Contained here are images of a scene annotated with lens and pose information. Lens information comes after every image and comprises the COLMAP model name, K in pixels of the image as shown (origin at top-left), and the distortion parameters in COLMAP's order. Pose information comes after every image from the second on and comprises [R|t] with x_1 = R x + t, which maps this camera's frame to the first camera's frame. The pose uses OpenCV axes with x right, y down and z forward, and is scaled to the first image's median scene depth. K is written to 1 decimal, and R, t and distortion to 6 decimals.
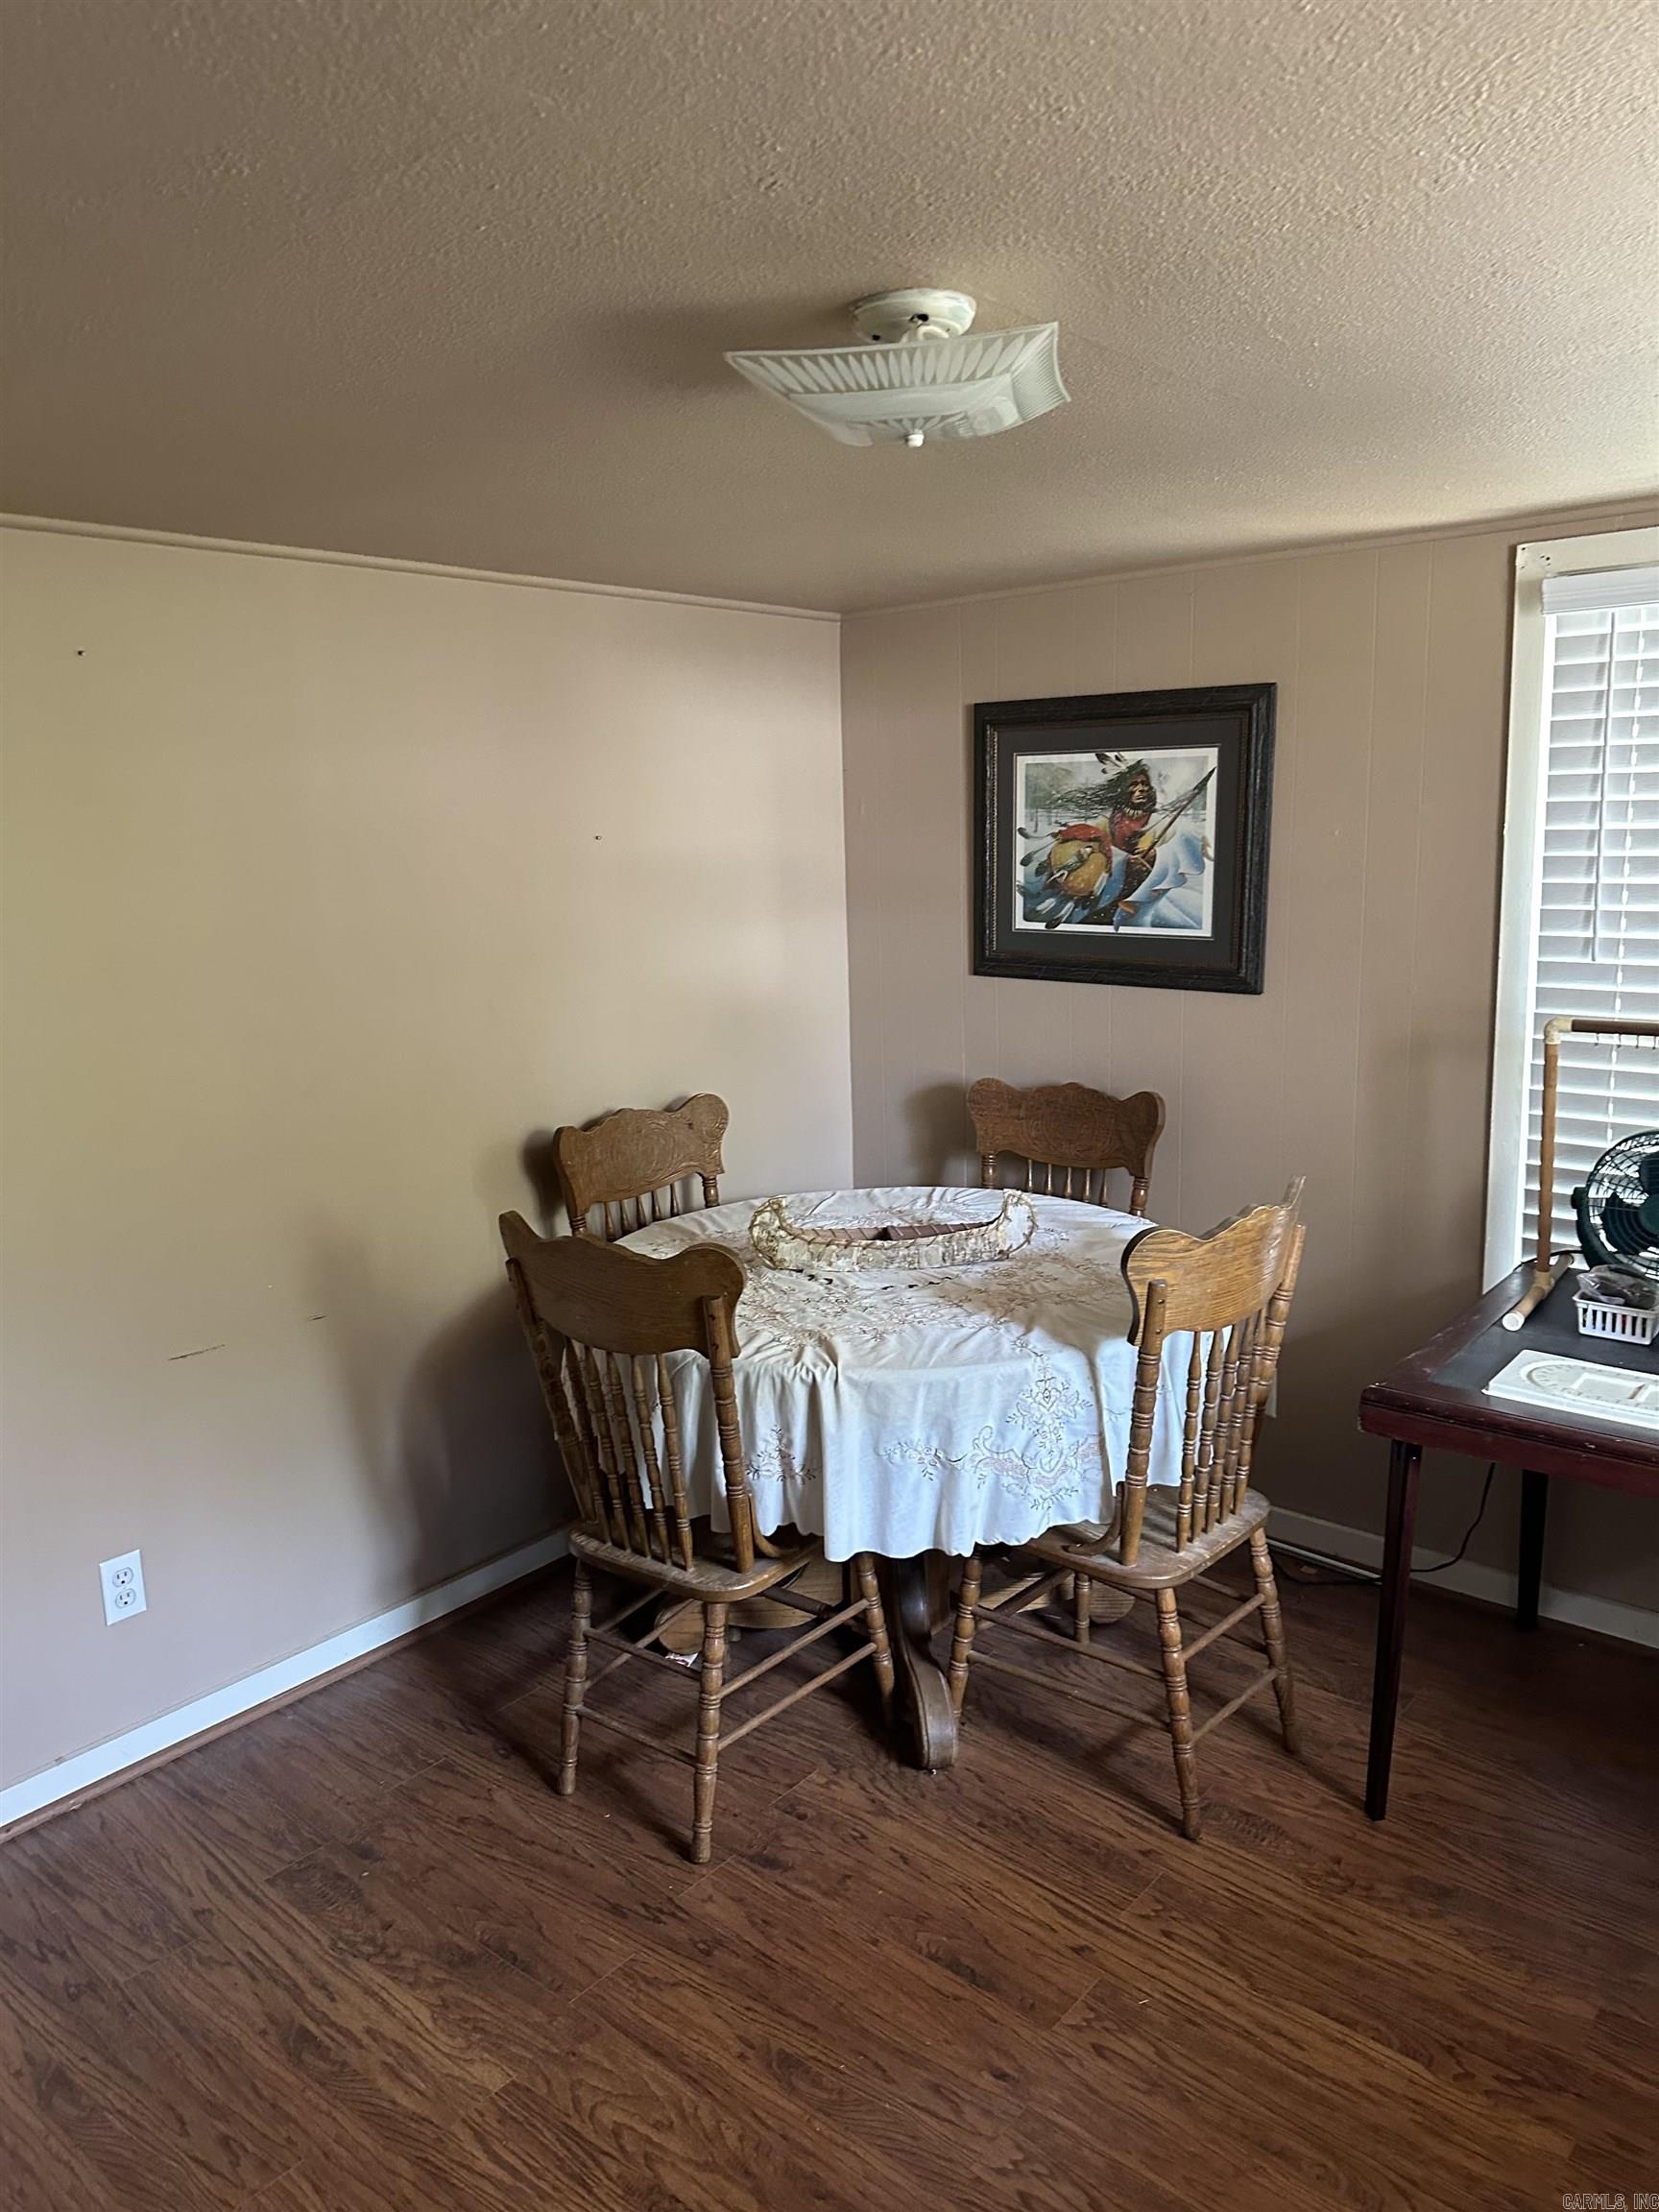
lens RADIAL K [[1541.1, 0, 829.5], [0, 1541.1, 1106.0], [0, 0, 1]] dist [0.175030, -0.330233]
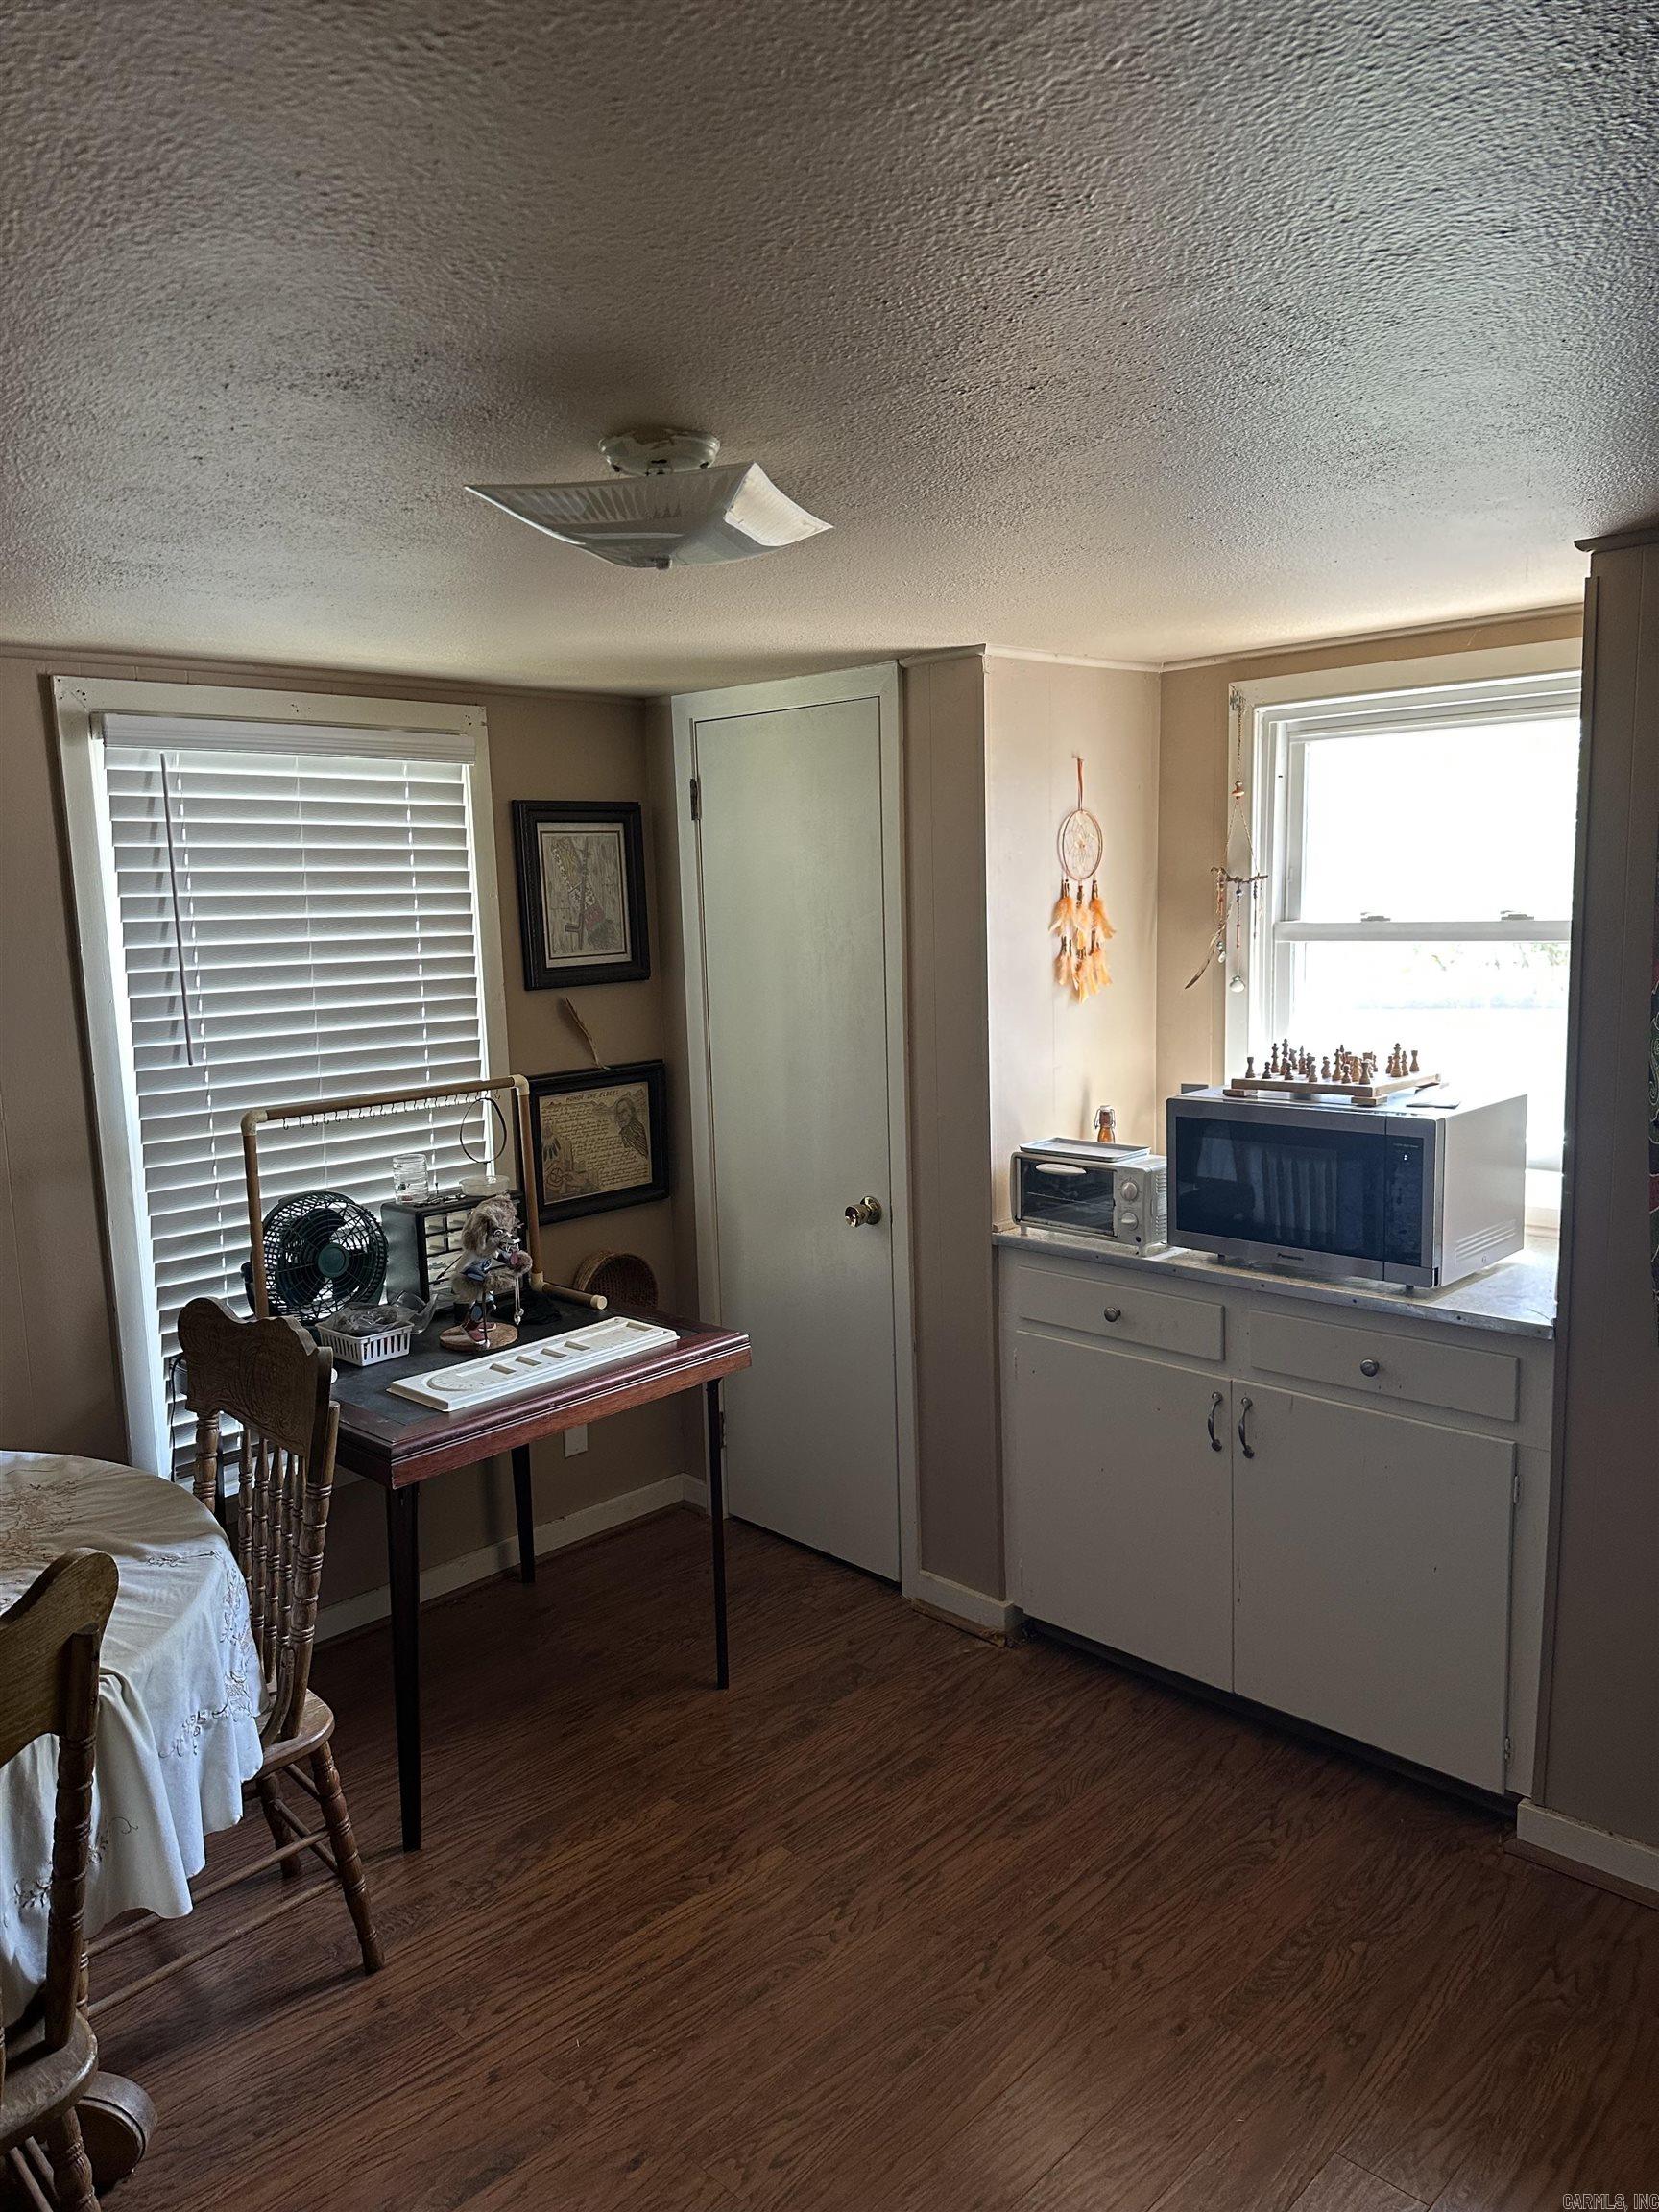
lens RADIAL K [[1535.2, 0, 829.5], [0, 1535.2, 1106.0], [0, 0, 1]] dist [0.110987, -0.122911]
pose [[0.073920, -0.117918, 0.990268, -0.634614], [0.210871, 0.972381, 0.100047, -0.088496], [-0.974715, 0.201424, 0.096744, 0.518801]]
